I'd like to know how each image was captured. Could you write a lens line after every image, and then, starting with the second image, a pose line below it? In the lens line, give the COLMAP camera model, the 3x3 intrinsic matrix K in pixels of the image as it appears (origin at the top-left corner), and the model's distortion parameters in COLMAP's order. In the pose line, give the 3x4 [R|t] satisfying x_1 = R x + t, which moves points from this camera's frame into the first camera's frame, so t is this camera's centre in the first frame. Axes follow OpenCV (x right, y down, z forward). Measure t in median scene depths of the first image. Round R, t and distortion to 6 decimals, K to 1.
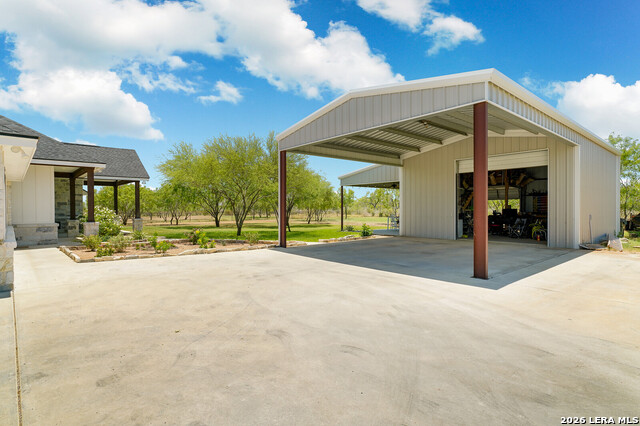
lens RADIAL K [[332.2, 0, 320.0], [0, 332.2, 213.0], [0, 0, 1]] dist [-0.052028, -0.000242]
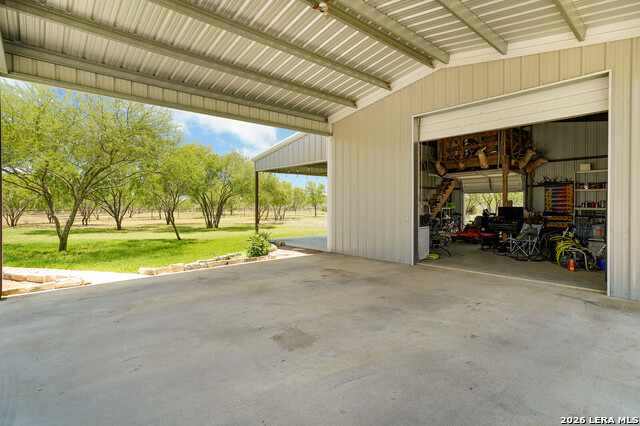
lens RADIAL K [[332.2, 0, 320.0], [0, 332.2, 213.0], [0, 0, 1]] dist [-0.052028, -0.000242]
pose [[0.999597, 0.000613, 0.028387, 0.051497], [-0.000952, 0.999928, 0.011934, -0.002087], [-0.028378, -0.011957, 0.999526, 0.098801]]
